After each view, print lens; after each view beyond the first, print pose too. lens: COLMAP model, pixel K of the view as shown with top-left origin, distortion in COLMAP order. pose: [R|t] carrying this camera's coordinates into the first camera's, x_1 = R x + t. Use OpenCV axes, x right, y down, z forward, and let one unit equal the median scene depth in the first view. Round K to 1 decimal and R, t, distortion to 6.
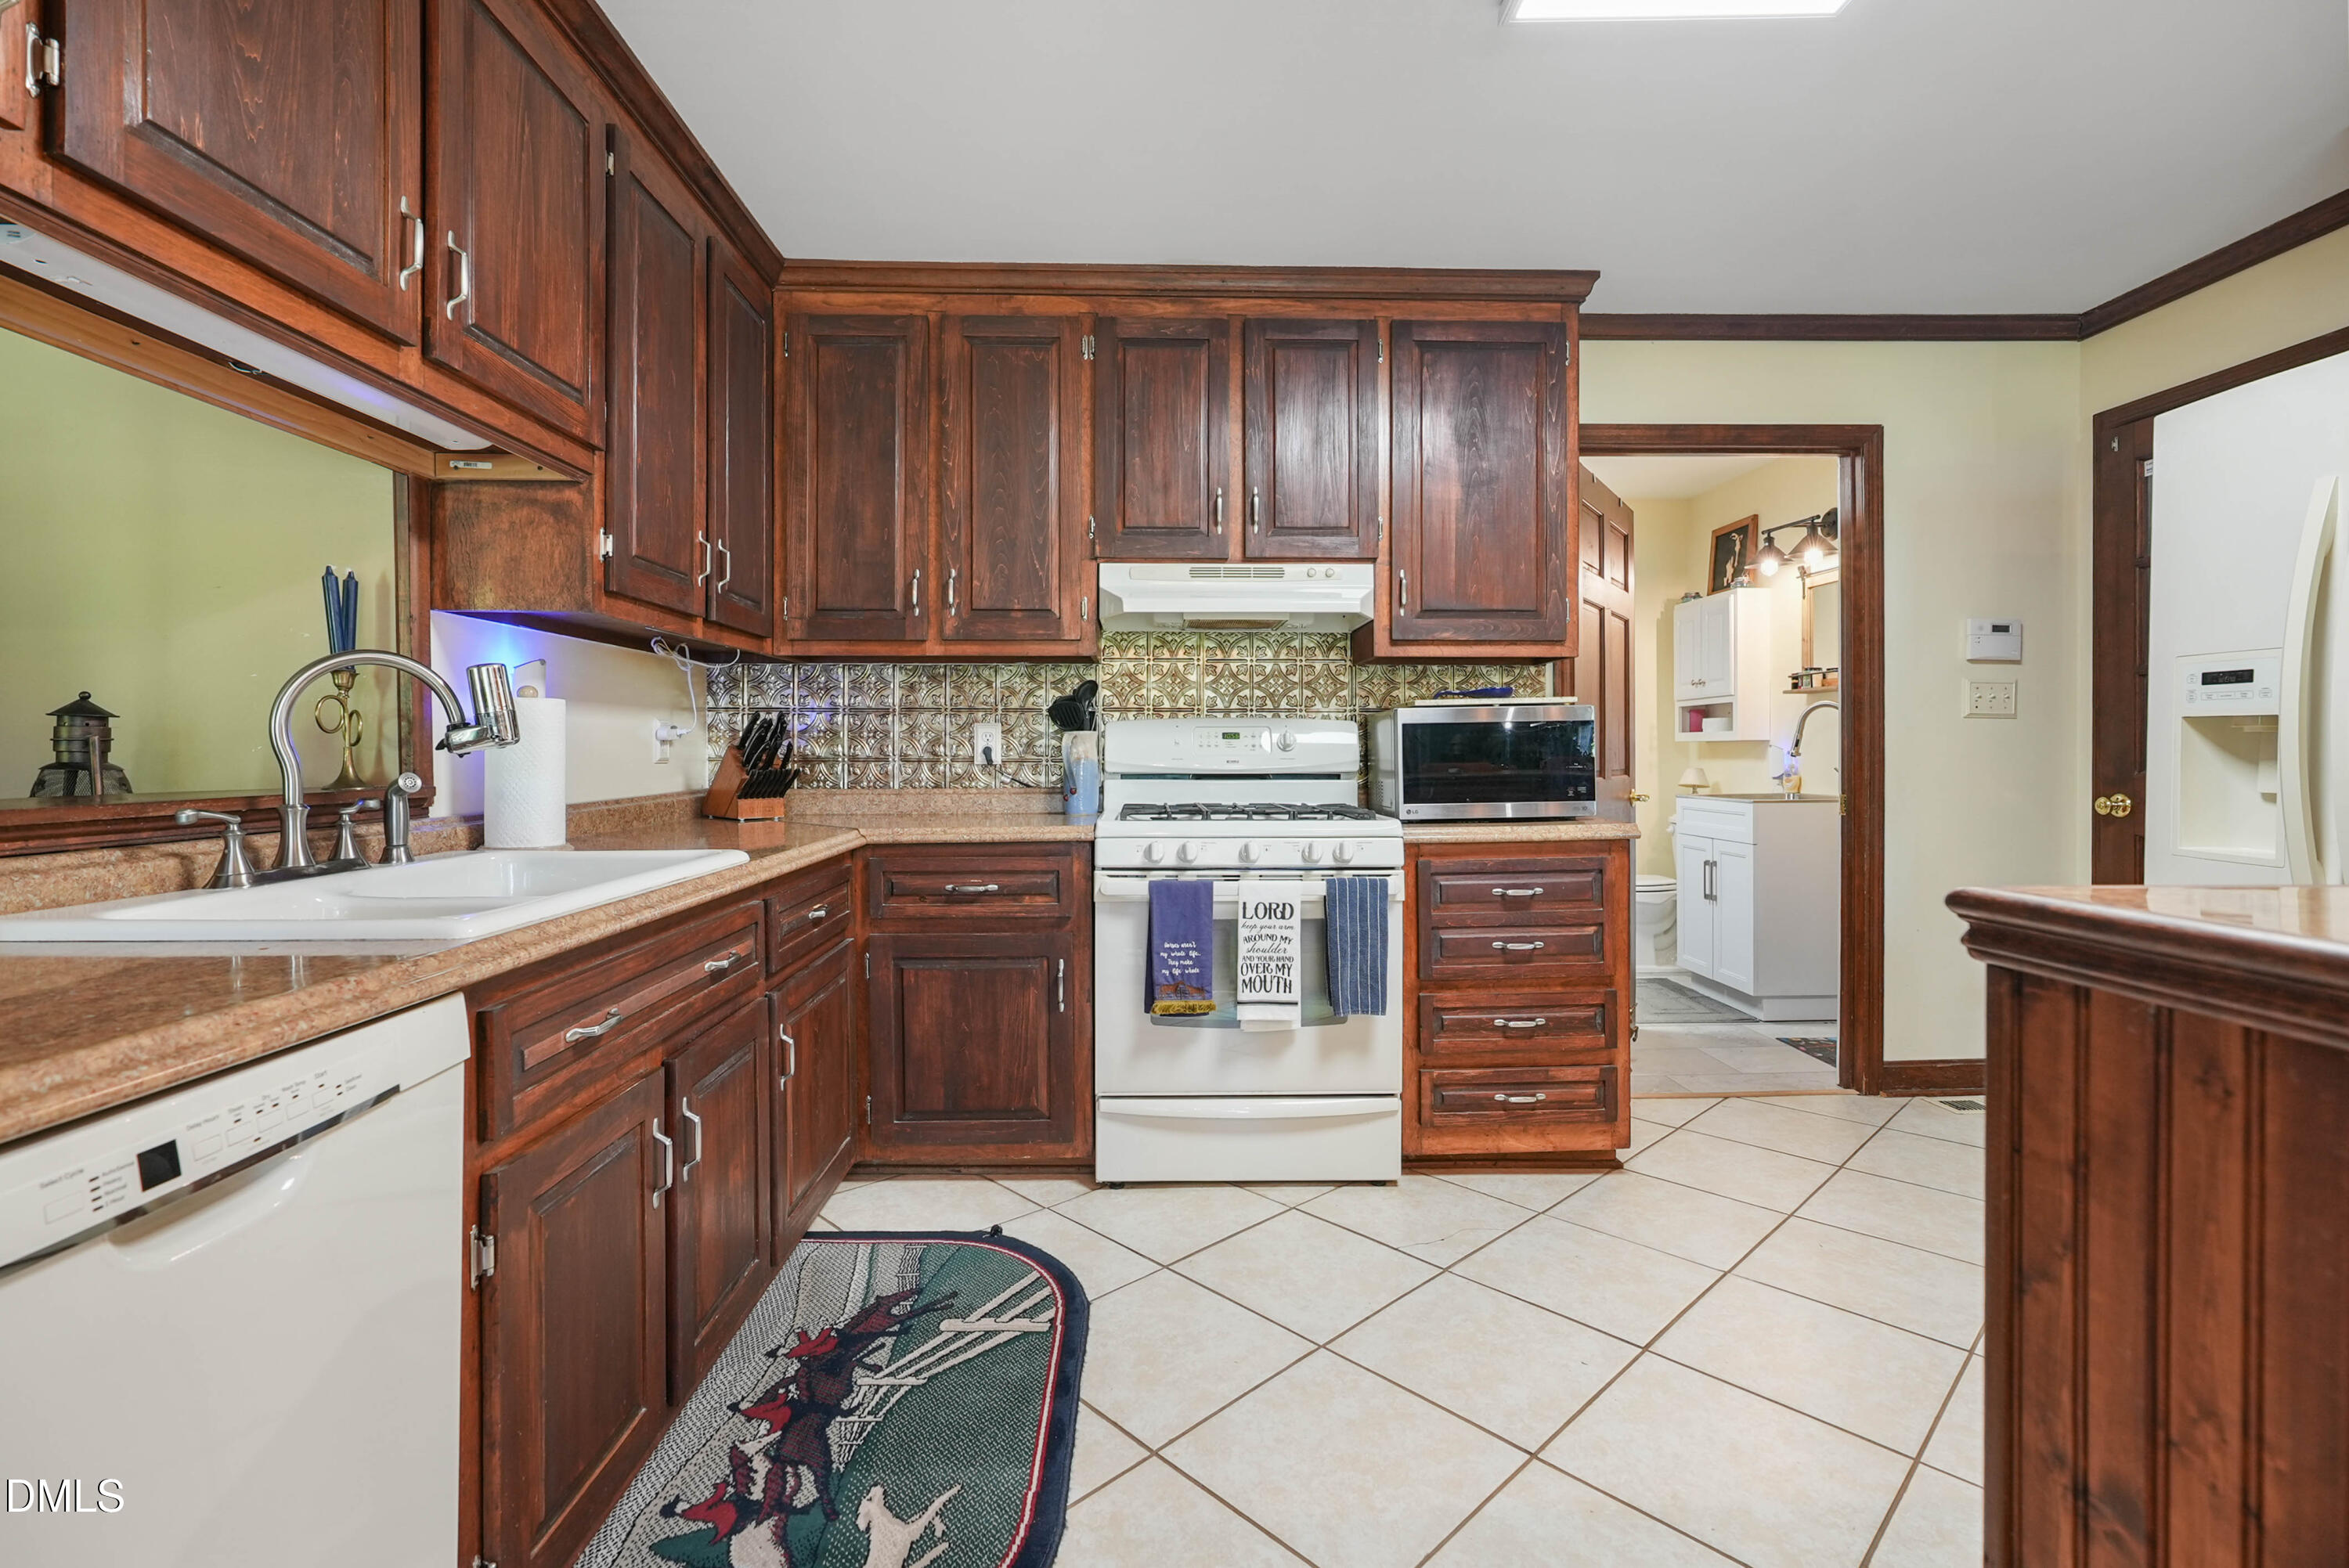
lens RADIAL K [[1071.6, 0, 1171.2], [0, 1071.6, 759.0], [0, 0, 1]] dist [-0.014549, 0.005543]
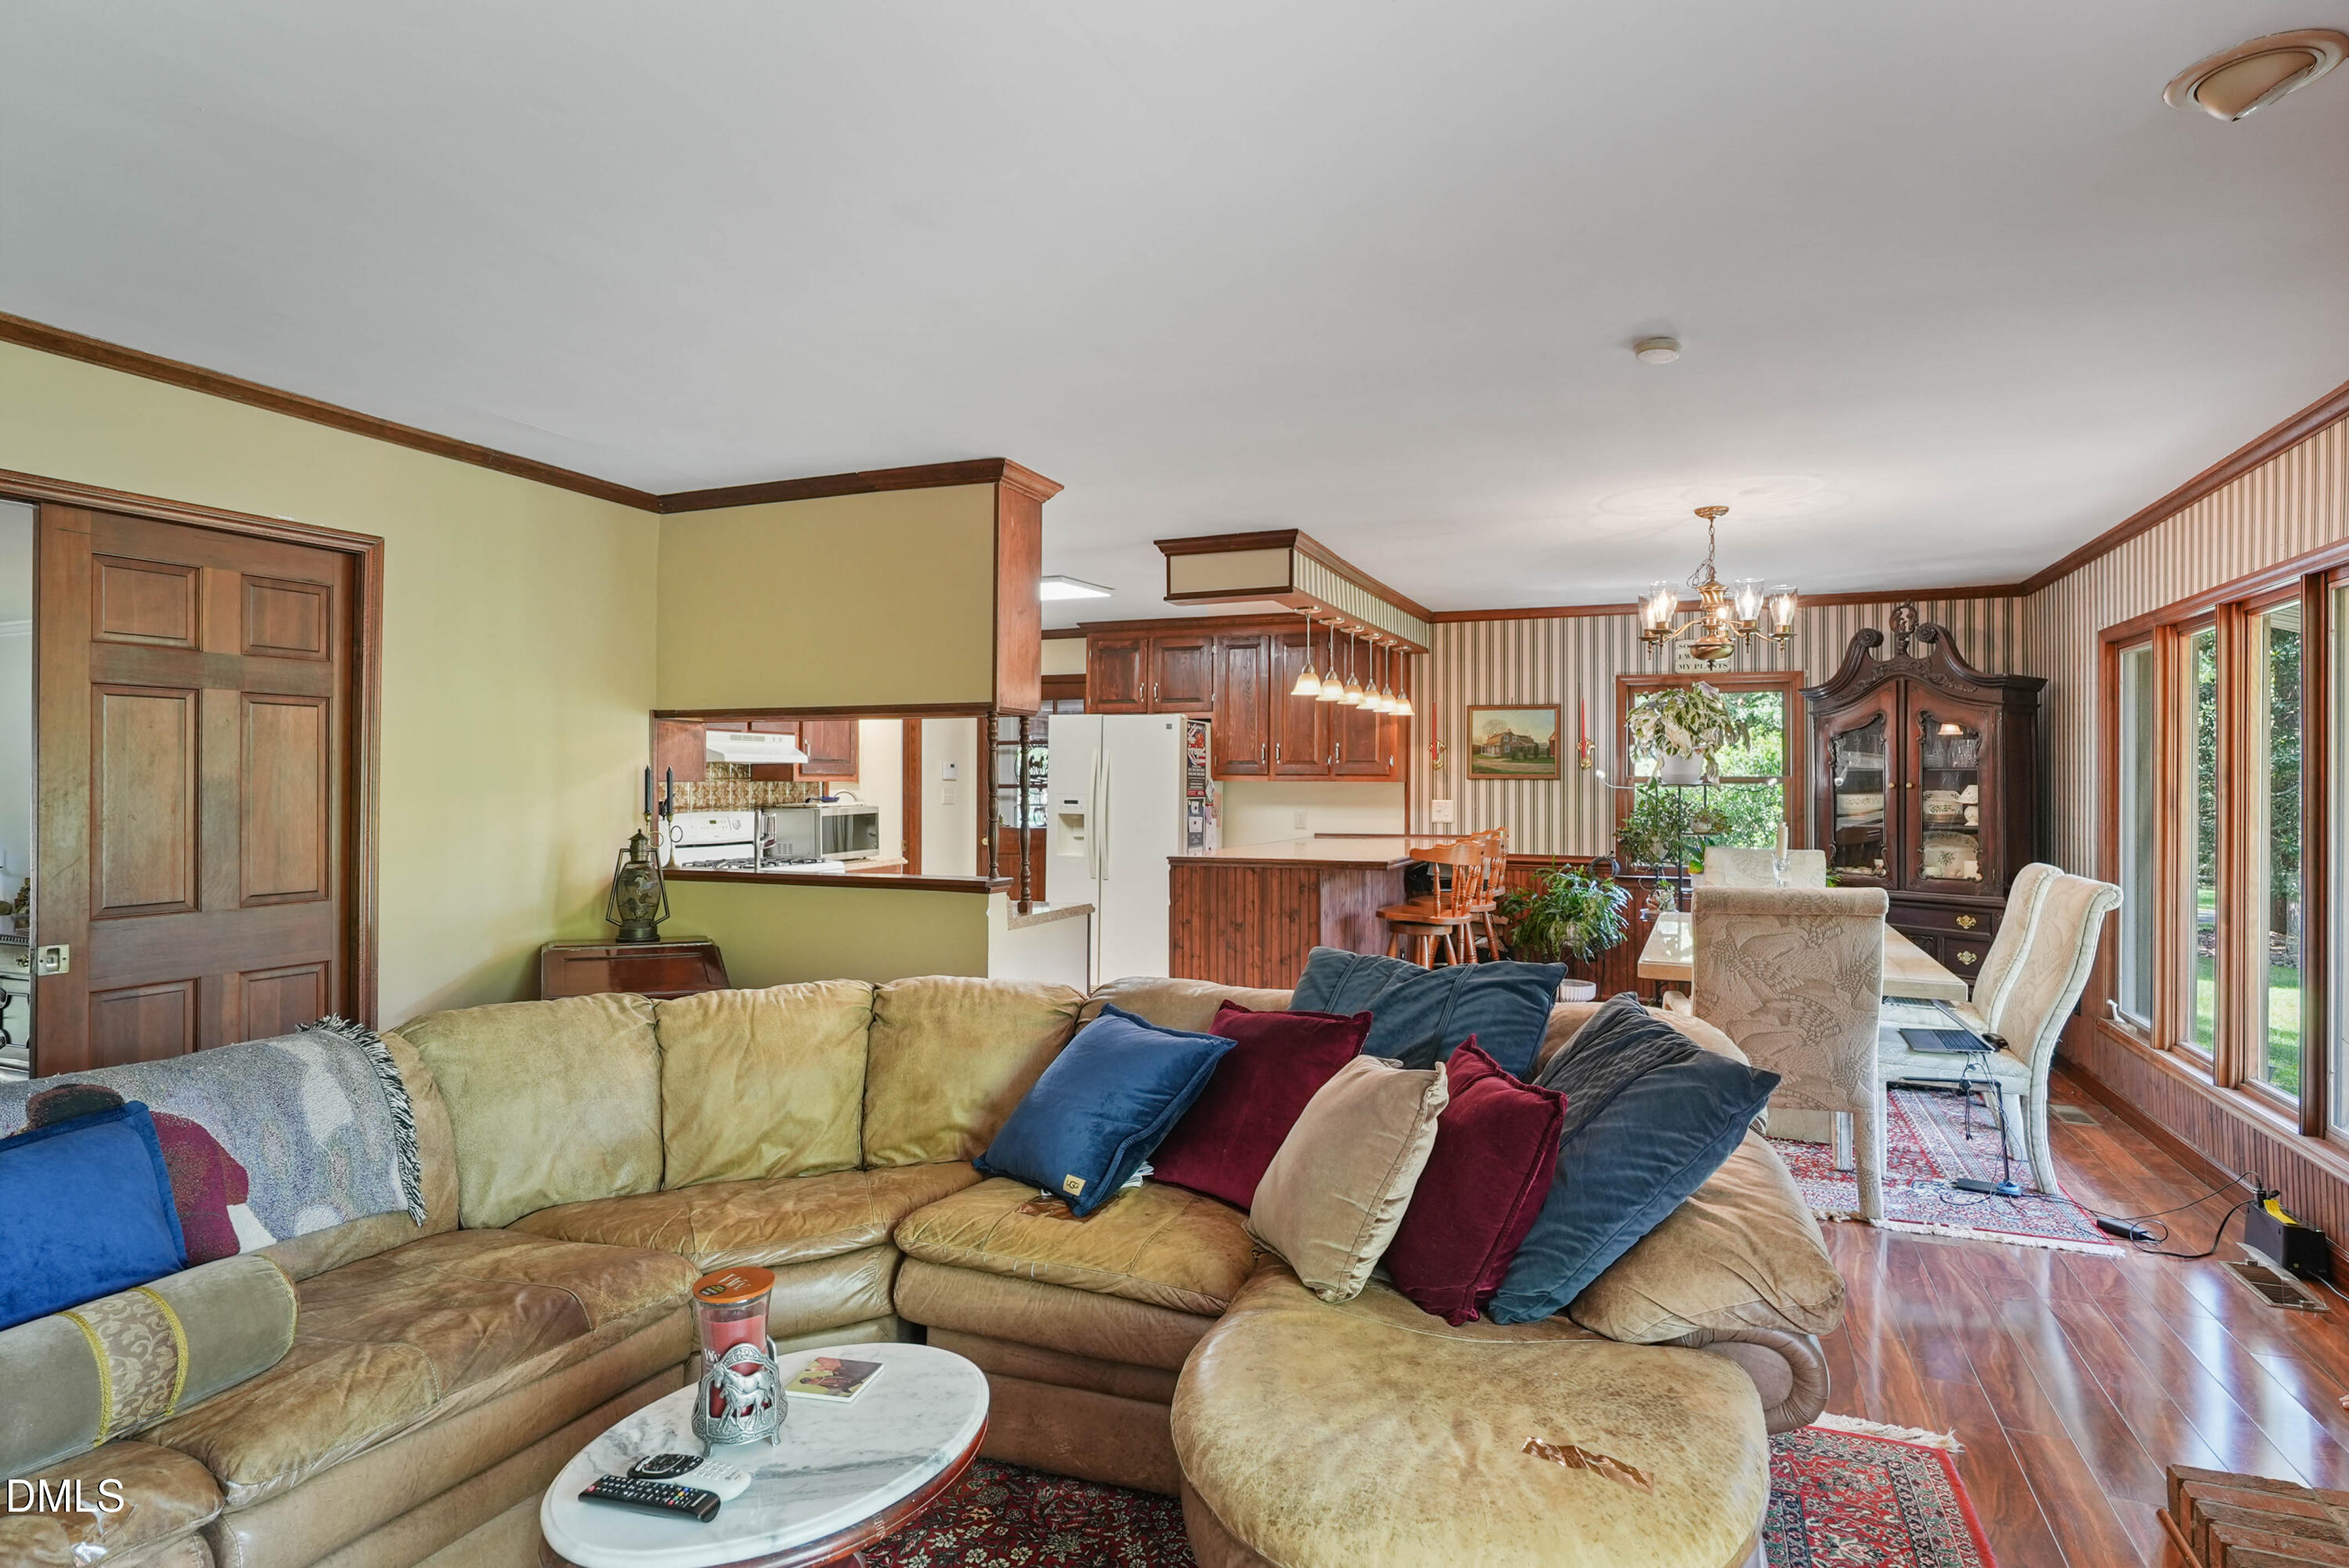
lens RADIAL K [[1274.9, 0, 1188.8], [0, 1274.9, 773.6], [0, 0, 1]] dist [0.002826, 0.002671]
pose [[0.398999, 0.008427, 0.916912, -1.652538], [0.004196, 0.999931, -0.011016, -0.078757], [-0.916942, 0.008243, 0.398936, -0.619216]]
